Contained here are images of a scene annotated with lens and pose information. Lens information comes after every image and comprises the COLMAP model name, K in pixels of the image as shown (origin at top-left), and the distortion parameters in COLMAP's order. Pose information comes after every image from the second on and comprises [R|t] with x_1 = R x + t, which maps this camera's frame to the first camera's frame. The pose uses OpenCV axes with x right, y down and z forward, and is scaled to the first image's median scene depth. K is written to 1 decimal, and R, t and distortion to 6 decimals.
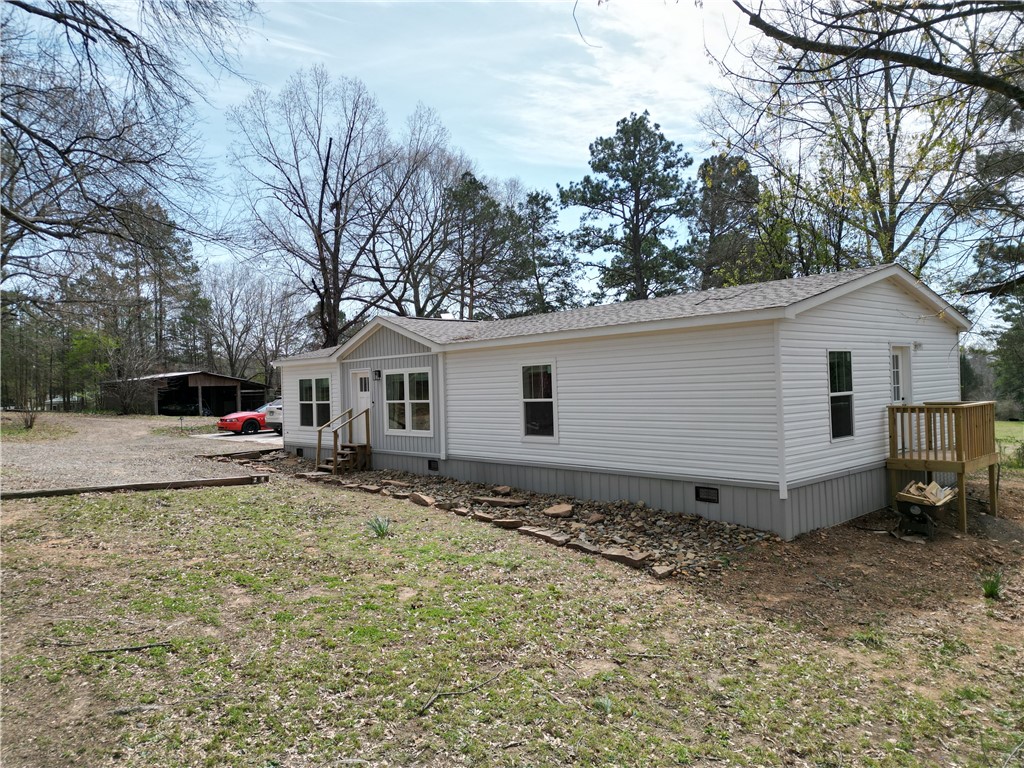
lens RADIAL K [[710.0, 0, 513.0], [0, 710.0, 384.5], [0, 0, 1]] dist [0.030799, -0.012640]
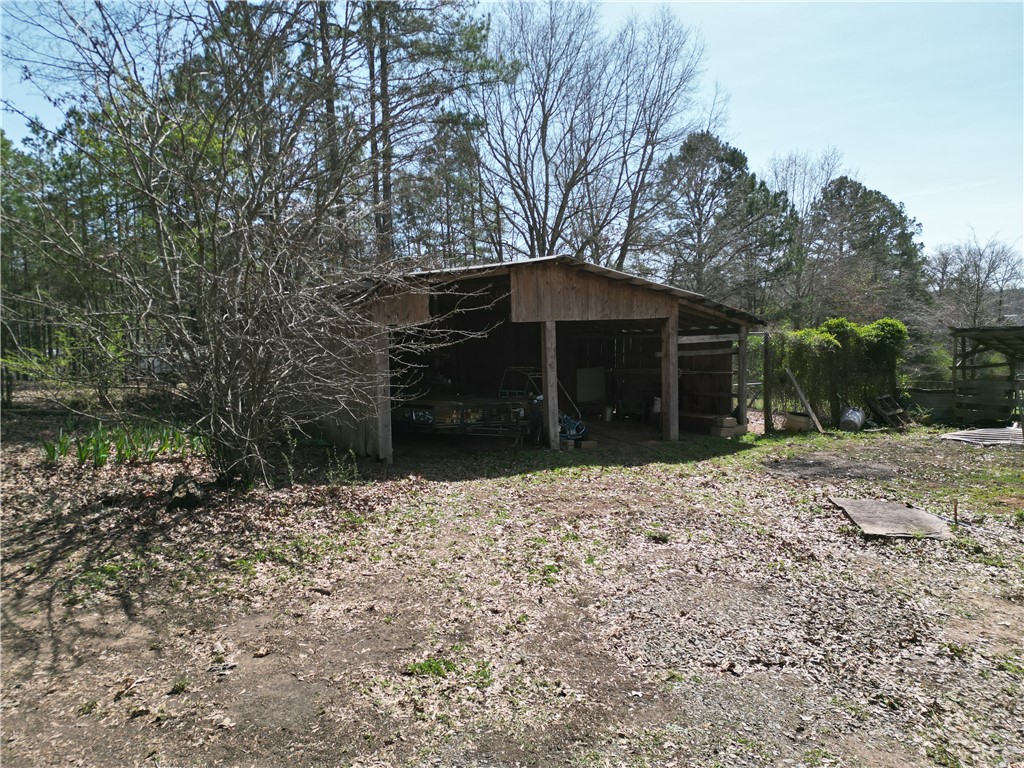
lens RADIAL K [[710.0, 0, 507.7], [0, 710.0, 385.8], [0, 0, 1]] dist [0.030799, -0.012640]
pose [[0.960869, 0.030834, -0.275282, -0.378830], [-0.003030, 0.994896, 0.100861, 0.000293], [0.276987, -0.096080, 0.956058, 0.755602]]
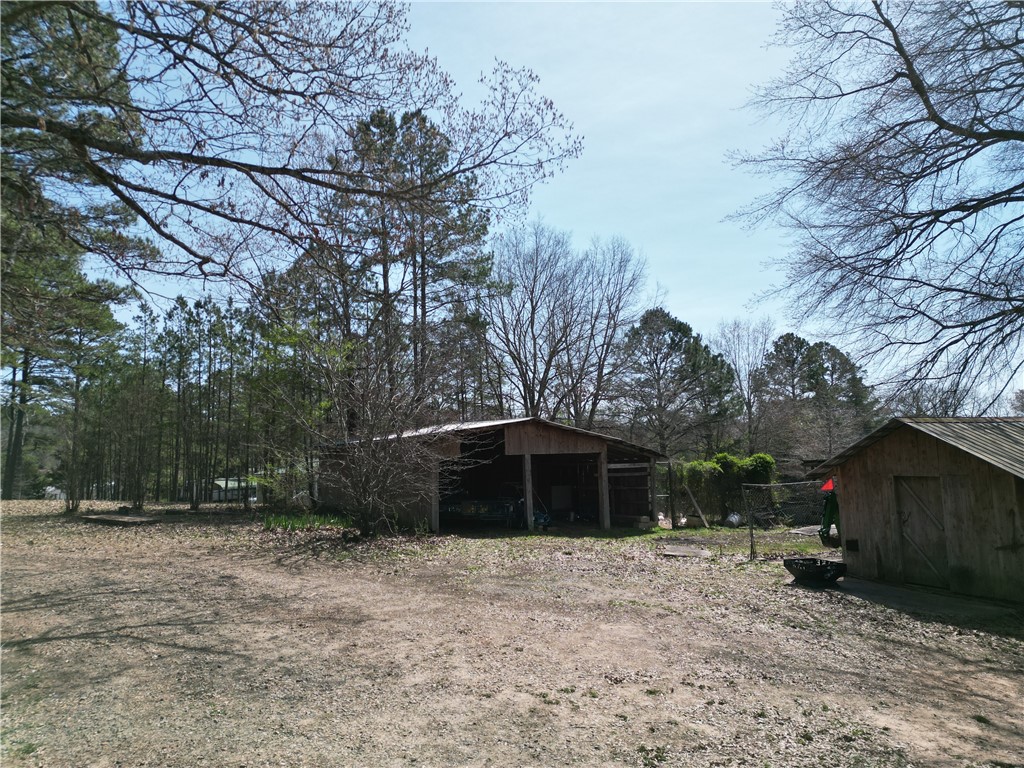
lens RADIAL K [[710.0, 0, 501.5], [0, 710.0, 380.8], [0, 0, 1]] dist [0.030799, -0.012640]
pose [[0.956910, -0.021059, -0.289622, -0.327154], [-0.005122, 0.995988, -0.089341, -0.002971], [0.290341, 0.086975, 0.952962, 0.592806]]
